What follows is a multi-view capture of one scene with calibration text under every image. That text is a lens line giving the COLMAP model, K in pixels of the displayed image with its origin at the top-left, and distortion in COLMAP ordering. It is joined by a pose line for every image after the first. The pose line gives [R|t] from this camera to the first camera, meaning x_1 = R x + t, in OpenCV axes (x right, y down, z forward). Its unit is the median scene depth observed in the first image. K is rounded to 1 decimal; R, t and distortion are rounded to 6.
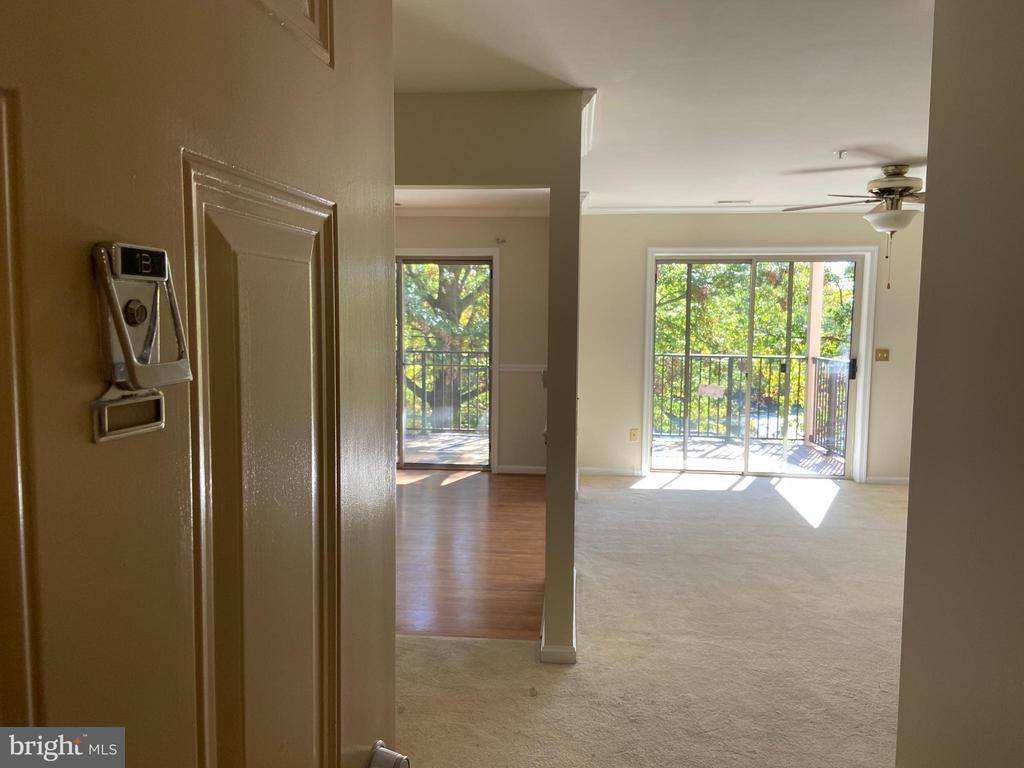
lens RADIAL K [[781.5, 0, 511.4], [0, 781.5, 377.2], [0, 0, 1]] dist [0.047149, 0.001526]
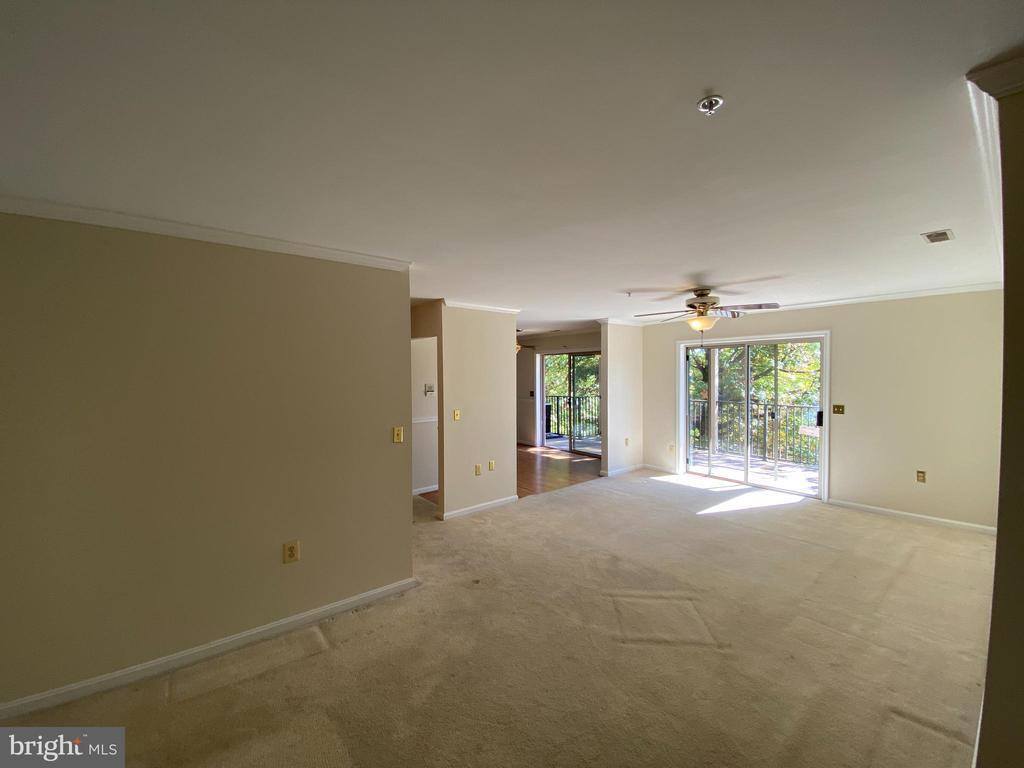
lens RADIAL K [[418.5, 0, 508.9], [0, 418.5, 387.7], [0, 0, 1]] dist [-0.007245, -0.003805]
pose [[0.686566, 0.009631, -0.727003, 0.603757], [-0.047779, 0.998349, -0.031896, -0.015737], [0.725495, 0.056634, 0.685893, 0.103006]]
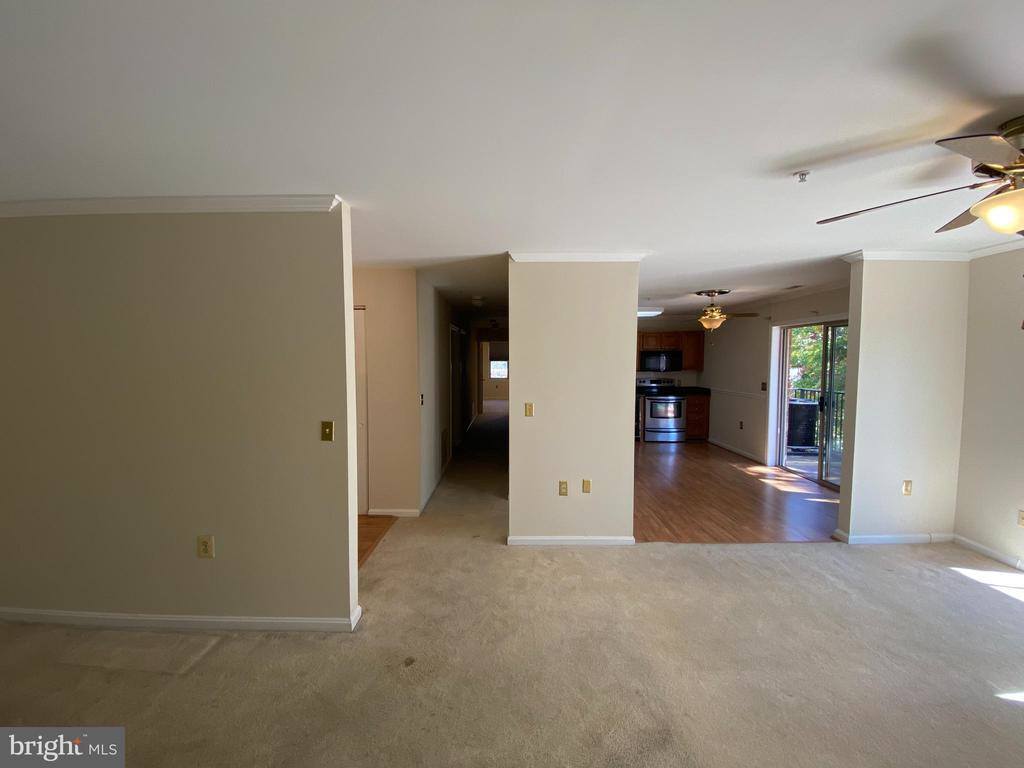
lens RADIAL K [[418.5, 0, 506.3], [0, 418.5, 387.9], [0, 0, 1]] dist [-0.007245, -0.003805]
pose [[0.071118, 0.057782, -0.995793, 0.545239], [-0.082758, 0.995220, 0.051839, -0.039115], [0.994029, 0.078724, 0.075560, 0.446126]]
